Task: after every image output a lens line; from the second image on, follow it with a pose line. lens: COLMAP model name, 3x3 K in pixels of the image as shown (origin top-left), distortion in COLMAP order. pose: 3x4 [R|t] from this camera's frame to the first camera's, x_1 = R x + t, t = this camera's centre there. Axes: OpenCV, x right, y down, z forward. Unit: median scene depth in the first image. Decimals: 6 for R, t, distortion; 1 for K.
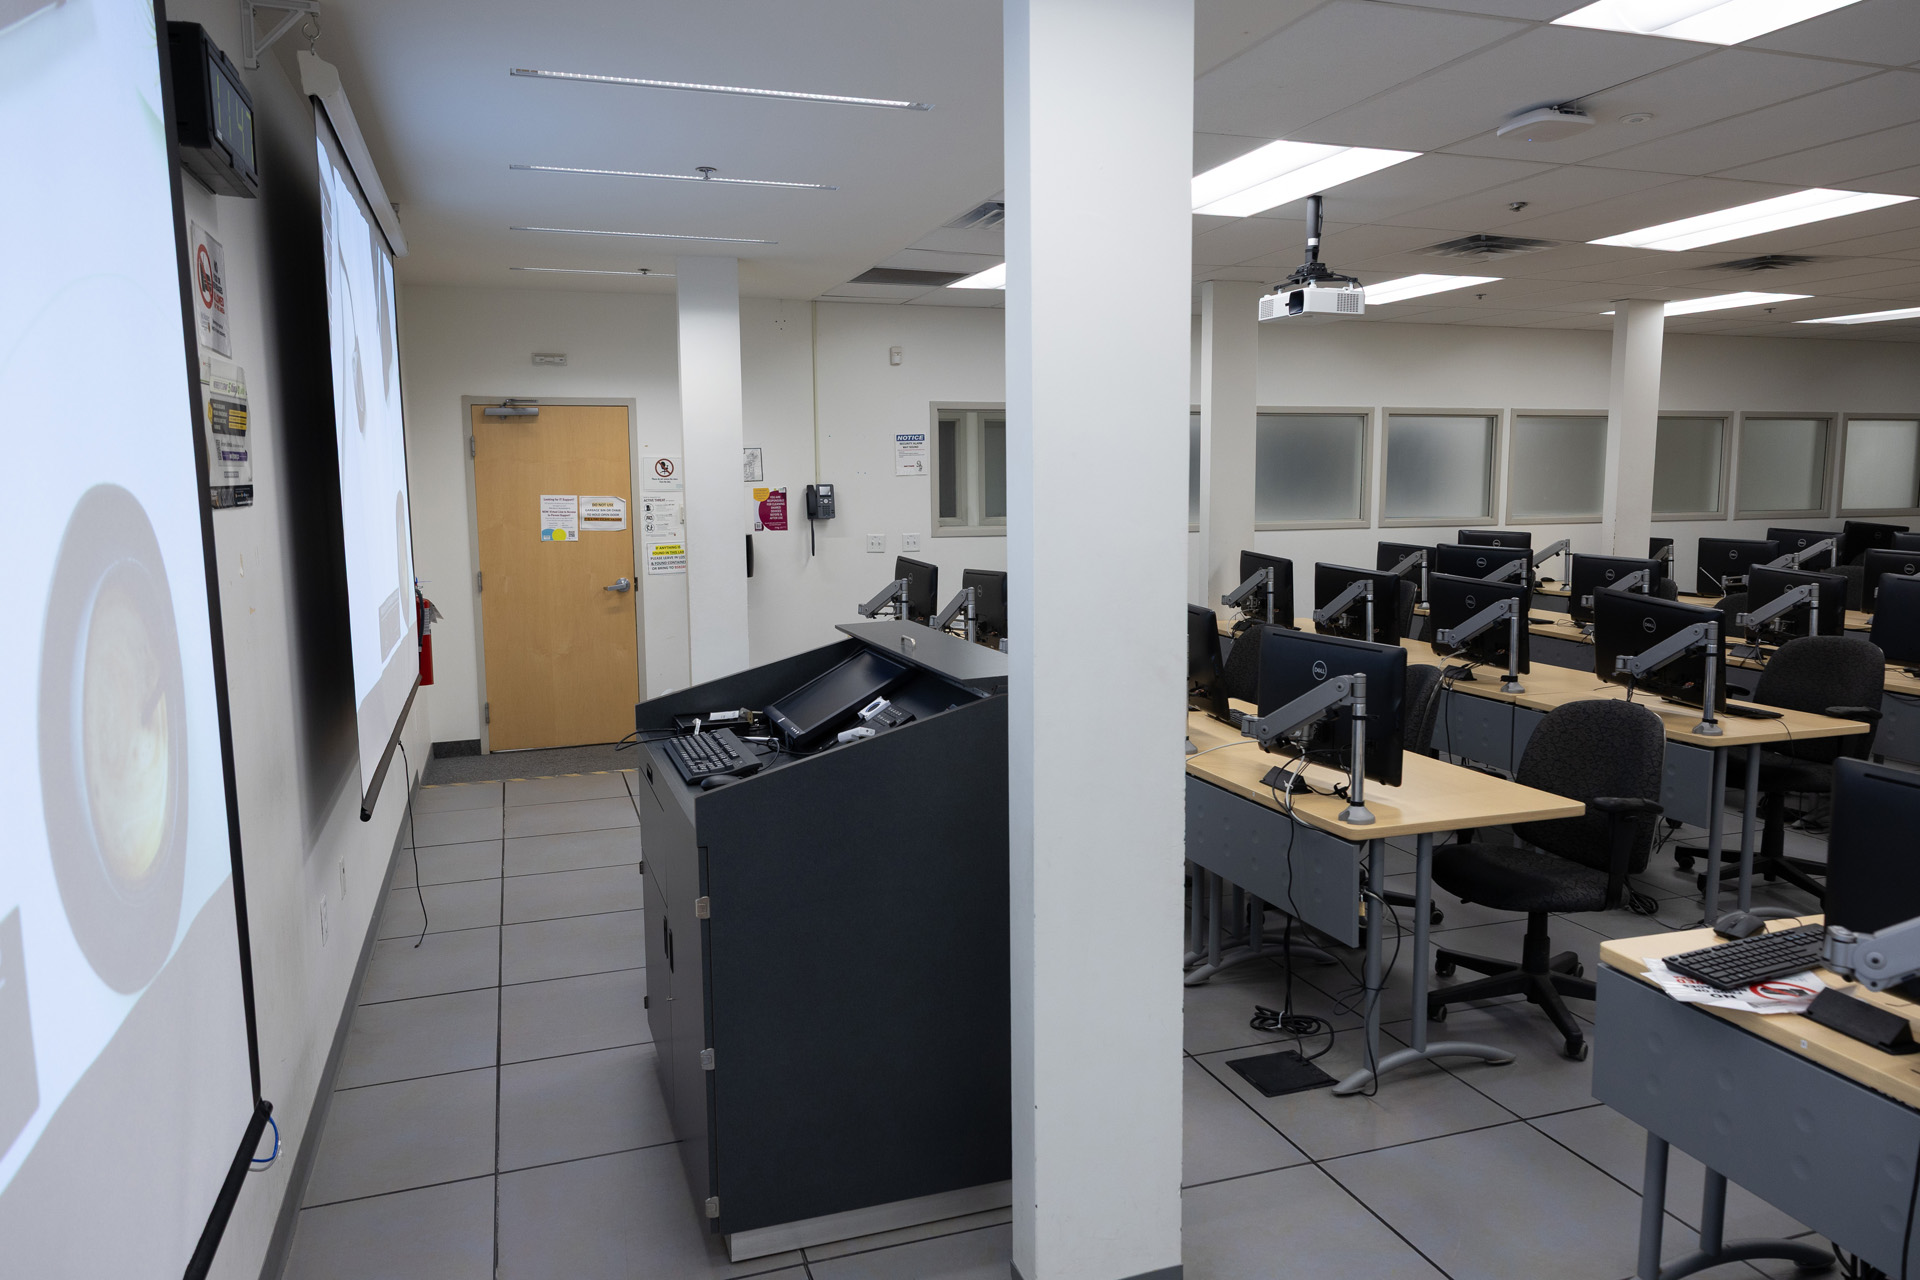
lens RADIAL K [[1280.4, 0, 970.7], [0, 1280.4, 638.7], [0, 0, 1]] dist [0.001773, 0.008406]
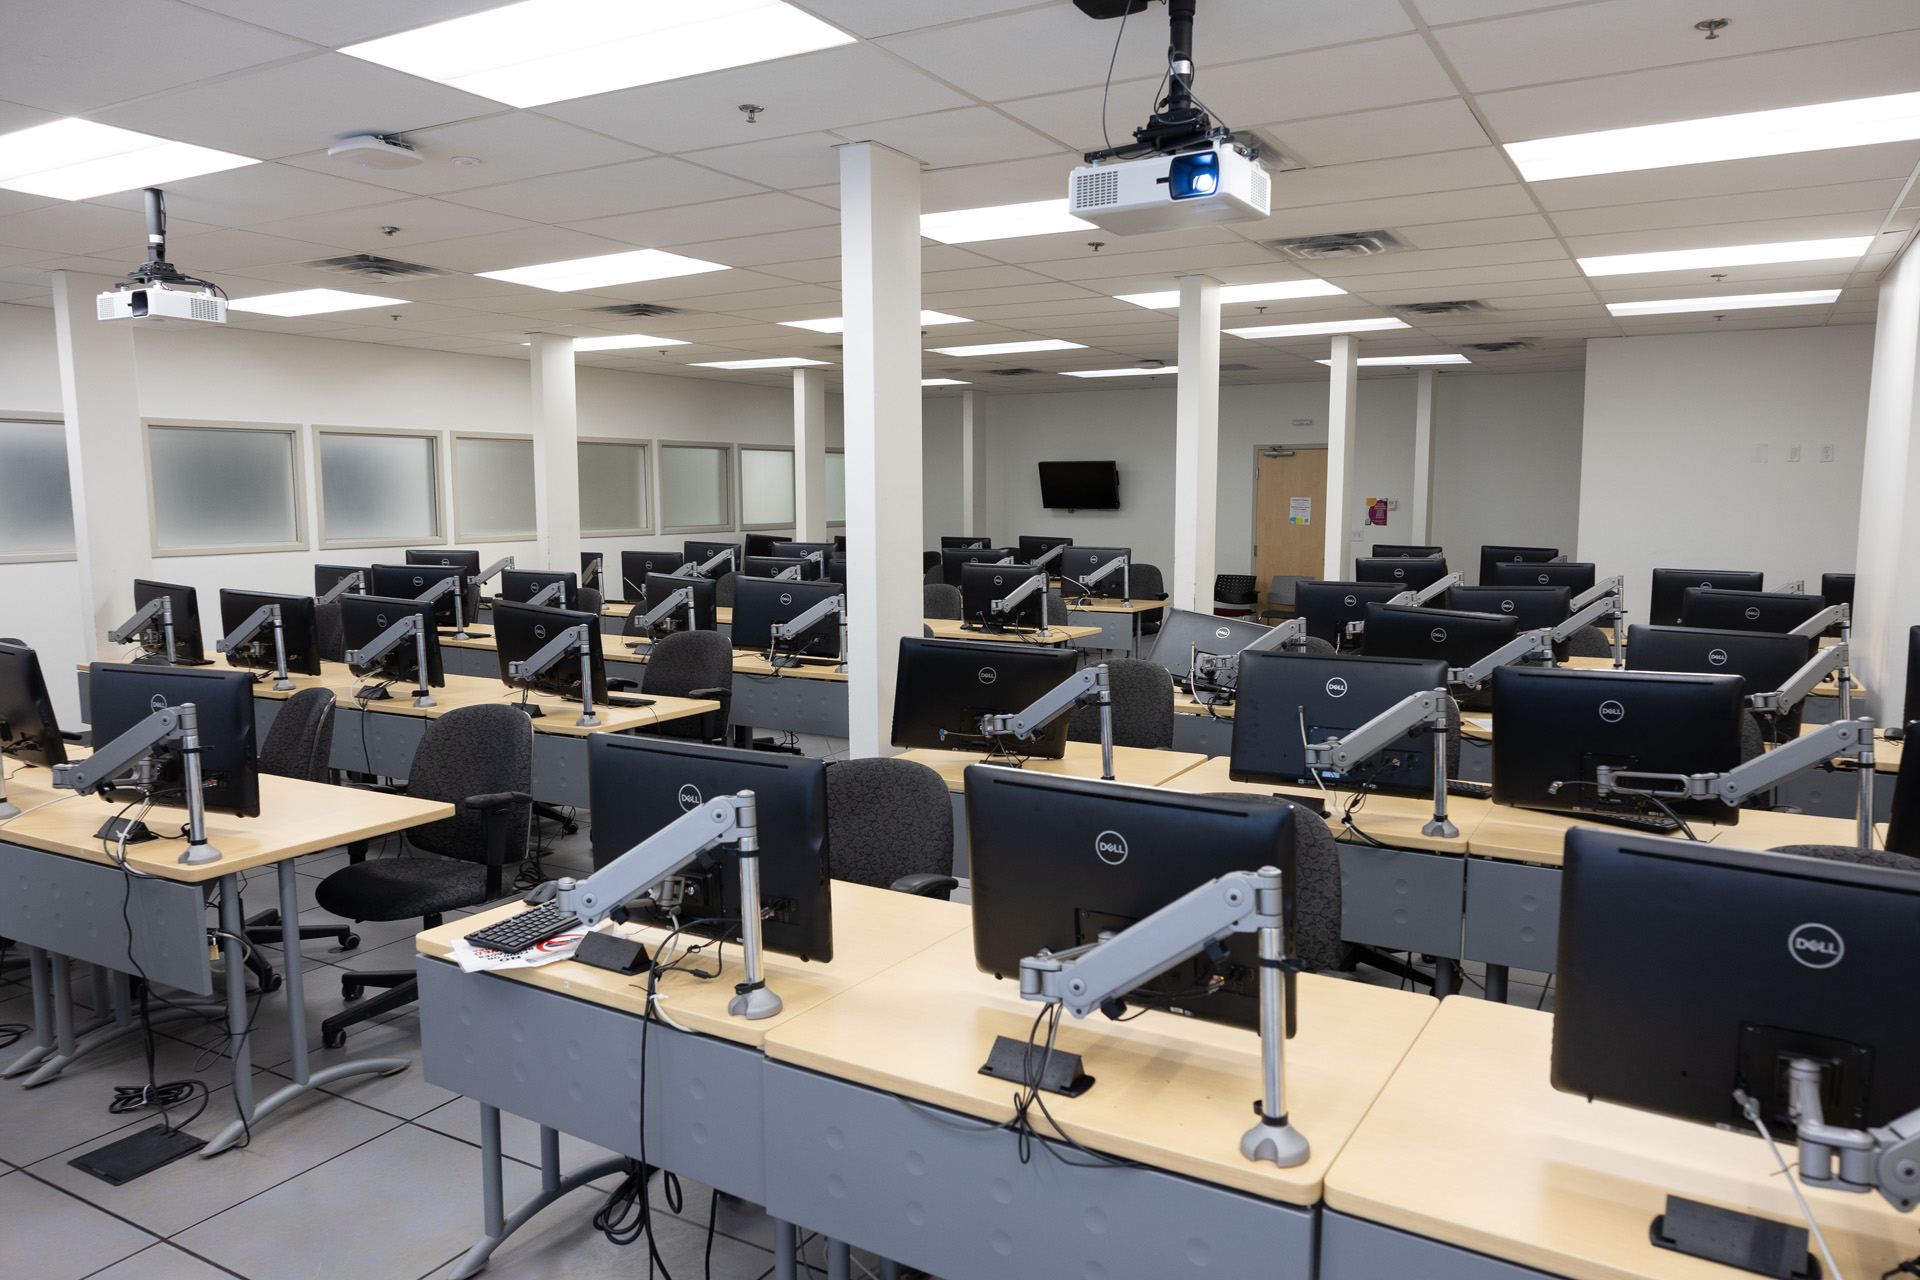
lens RADIAL K [[1280.4, 0, 955.3], [0, 1280.4, 640.5], [0, 0, 1]] dist [0.001773, 0.008406]
pose [[0.769564, -0.072161, 0.634479, 0.110161], [0.082454, 0.996506, 0.013326, 0.011656], [-0.633224, 0.042060, 0.772825, -0.062261]]
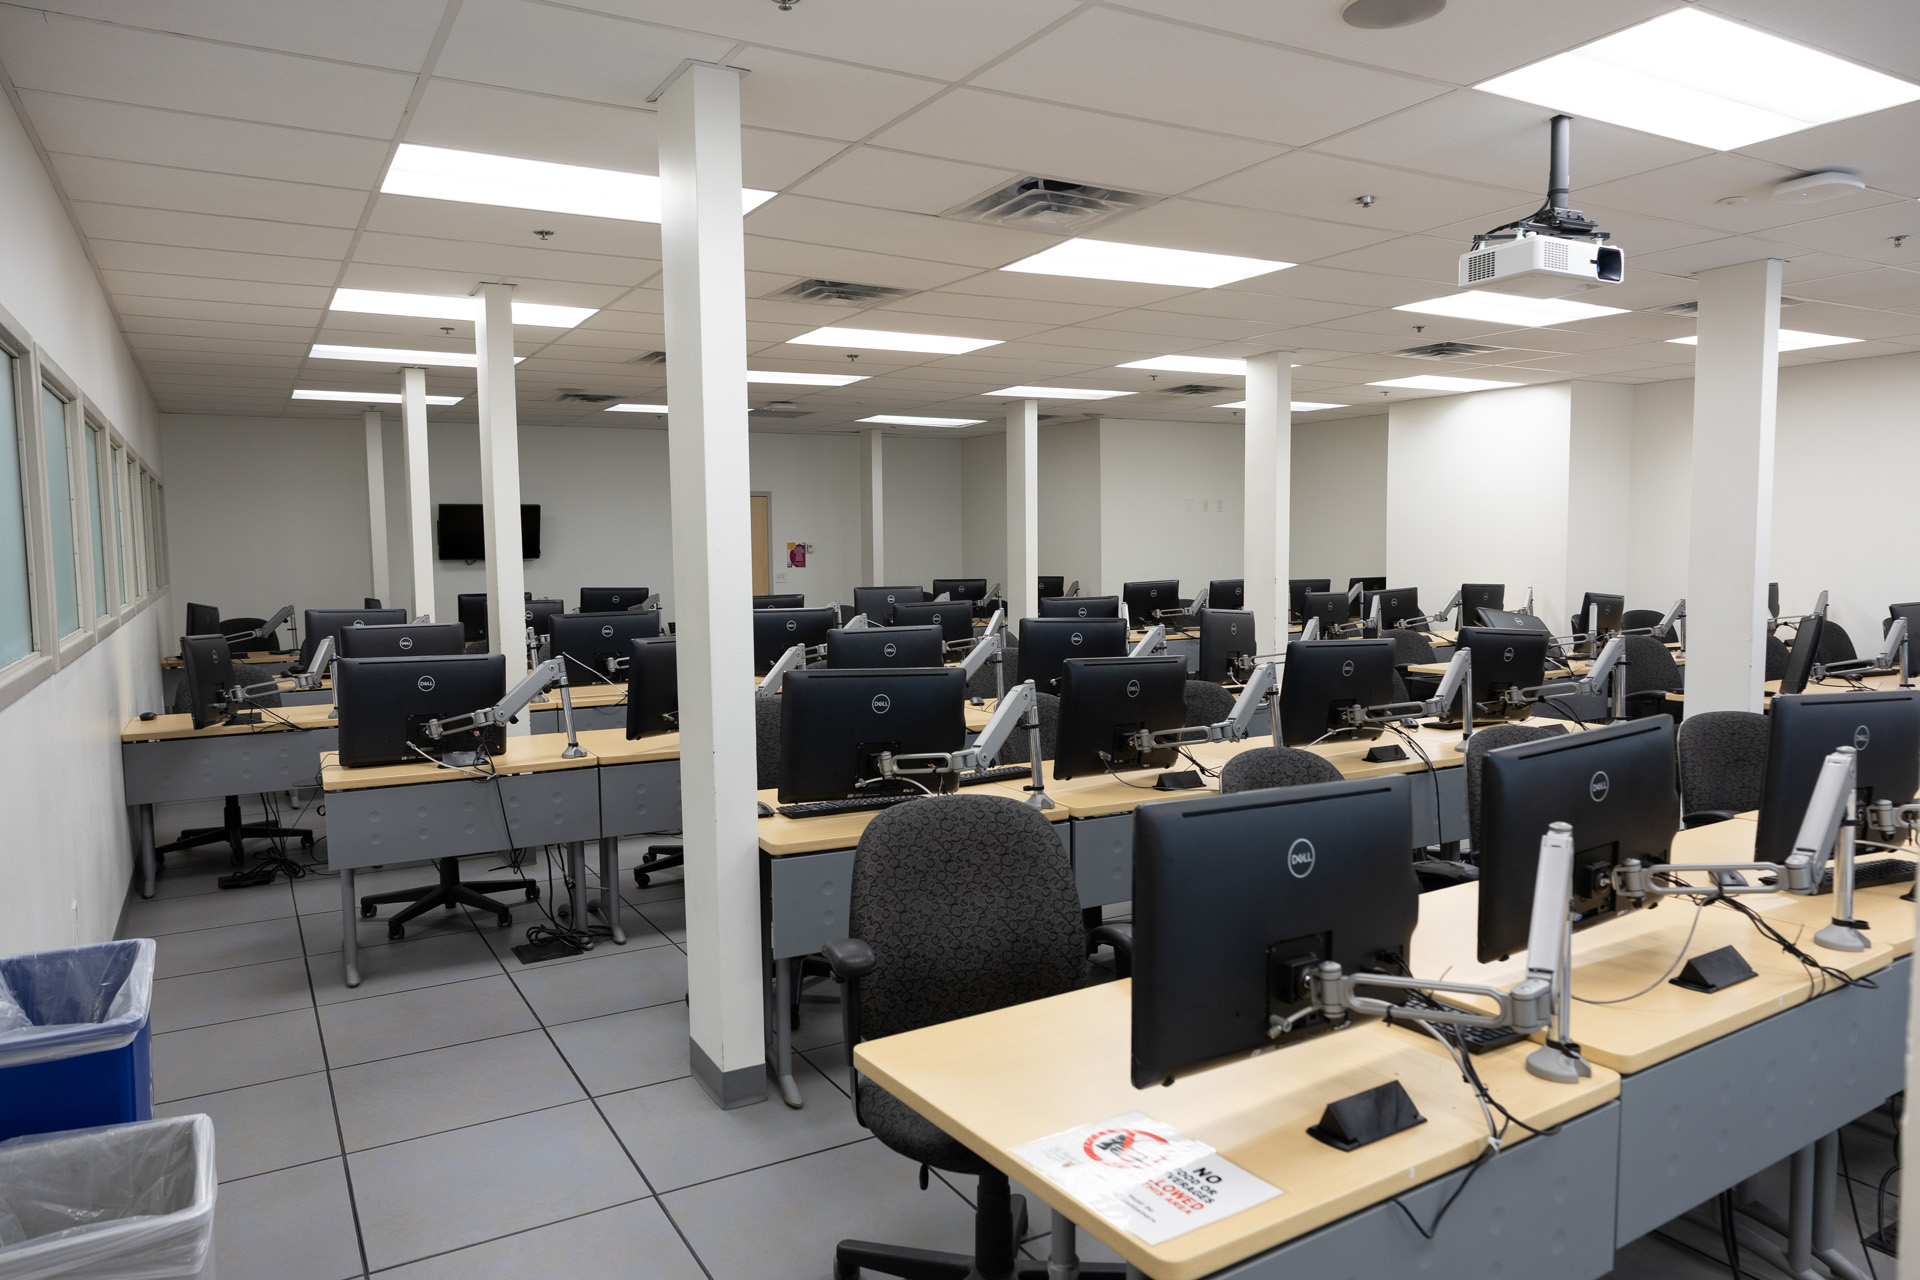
lens RADIAL K [[1280.4, 0, 945.8], [0, 1280.4, 642.2], [0, 0, 1]] dist [0.001773, 0.008406]
pose [[-0.171240, -0.072073, 0.982590, -0.425640], [0.141678, 0.985154, 0.096952, -0.185326], [-0.974989, 0.155813, -0.158487, 1.589699]]
